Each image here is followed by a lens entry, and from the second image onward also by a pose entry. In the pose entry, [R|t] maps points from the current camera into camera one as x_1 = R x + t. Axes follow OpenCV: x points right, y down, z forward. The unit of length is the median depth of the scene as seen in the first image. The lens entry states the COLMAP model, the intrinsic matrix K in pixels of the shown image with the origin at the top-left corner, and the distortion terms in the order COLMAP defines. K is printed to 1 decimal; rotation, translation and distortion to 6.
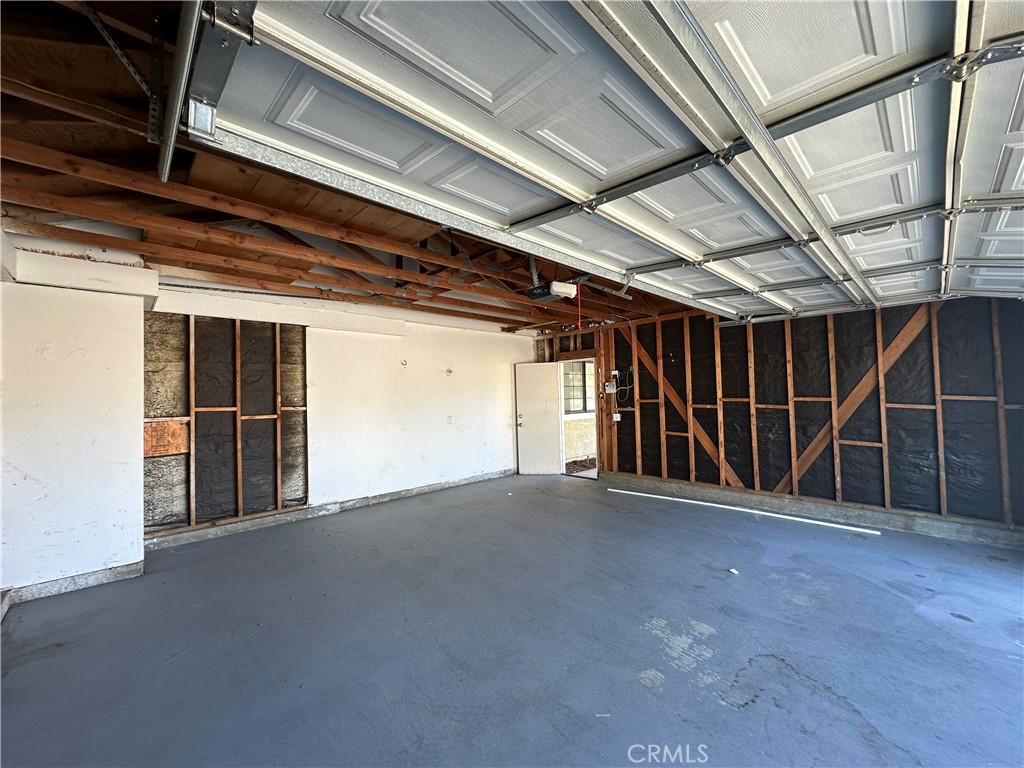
lens RADIAL K [[407.8, 0, 511.3], [0, 407.8, 384.4], [0, 0, 1]] dist [-0.001855, 0.000114]
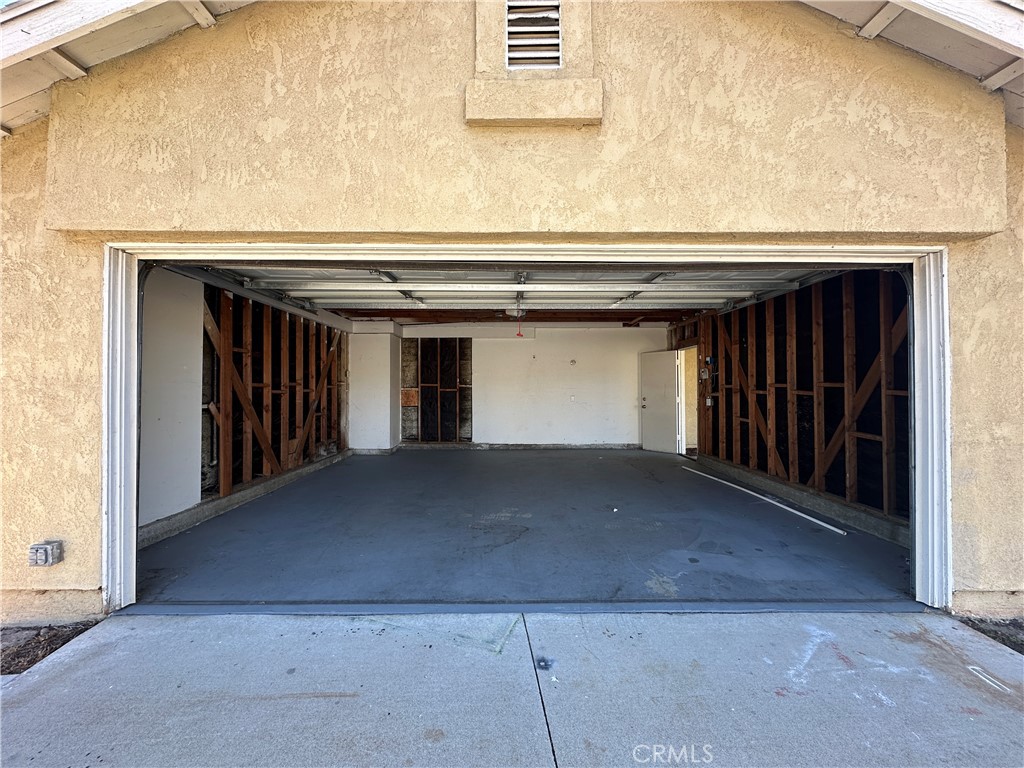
lens RADIAL K [[407.8, 0, 510.3], [0, 407.8, 385.0], [0, 0, 1]] dist [-0.001855, 0.000114]
pose [[0.719476, 0.014990, -0.694356, 0.871166], [0.004200, 0.999655, 0.025933, 0.011388], [0.694505, -0.021575, 0.719165, -0.130591]]
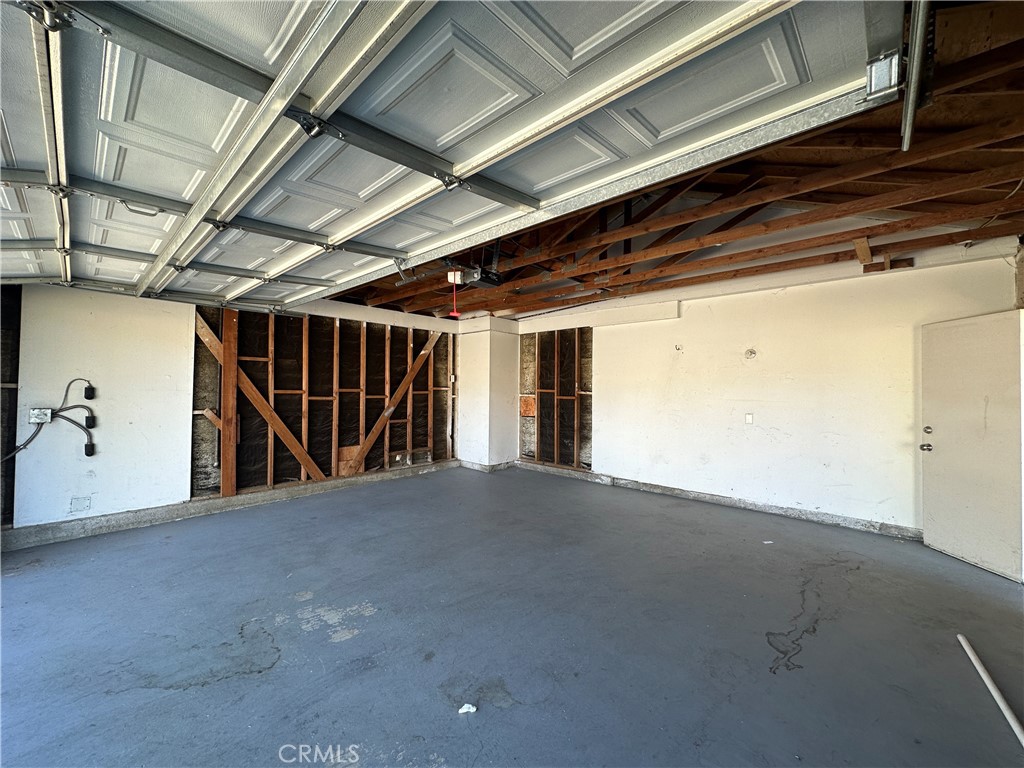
lens RADIAL K [[407.8, 0, 510.5], [0, 407.8, 381.8], [0, 0, 1]] dist [-0.001855, 0.000114]
pose [[0.053676, 0.008151, -0.998525, 0.783872], [0.016723, 0.999819, 0.009061, 0.009883], [0.998418, -0.017185, 0.053530, 0.743098]]
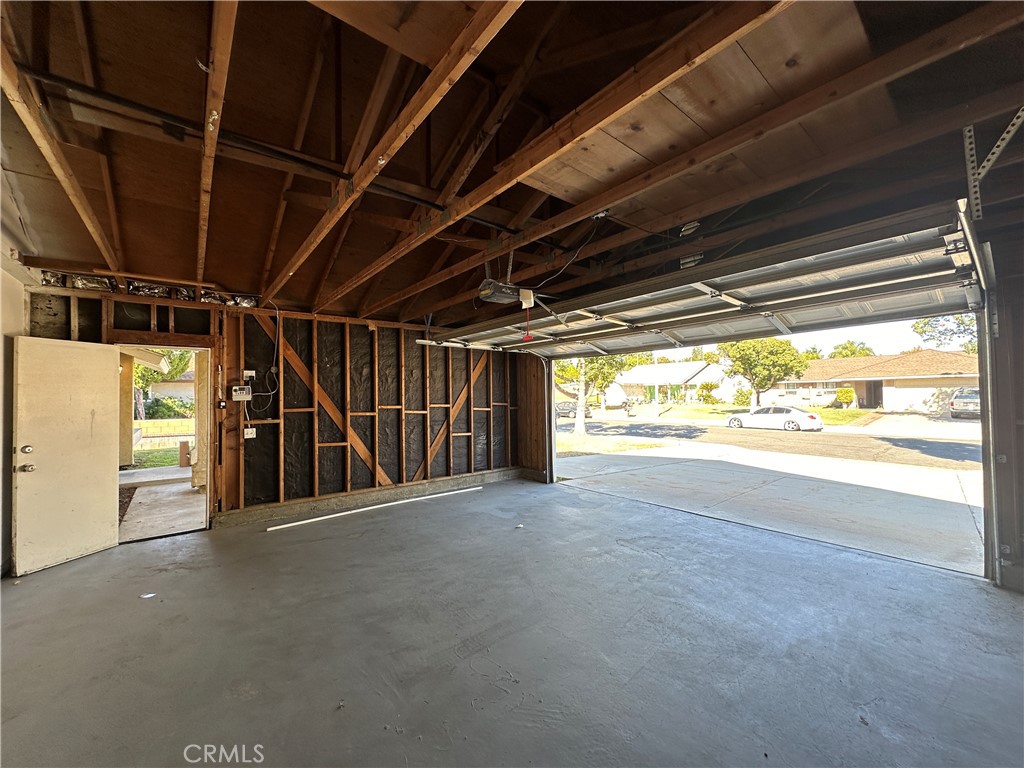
lens RADIAL K [[407.8, 0, 510.4], [0, 407.8, 387.5], [0, 0, 1]] dist [-0.001855, 0.000114]
pose [[0.093702, 0.041877, 0.994719, -0.626318], [-0.015538, 0.999055, -0.040596, 0.028255], [-0.995479, -0.011652, 0.094264, 0.650114]]
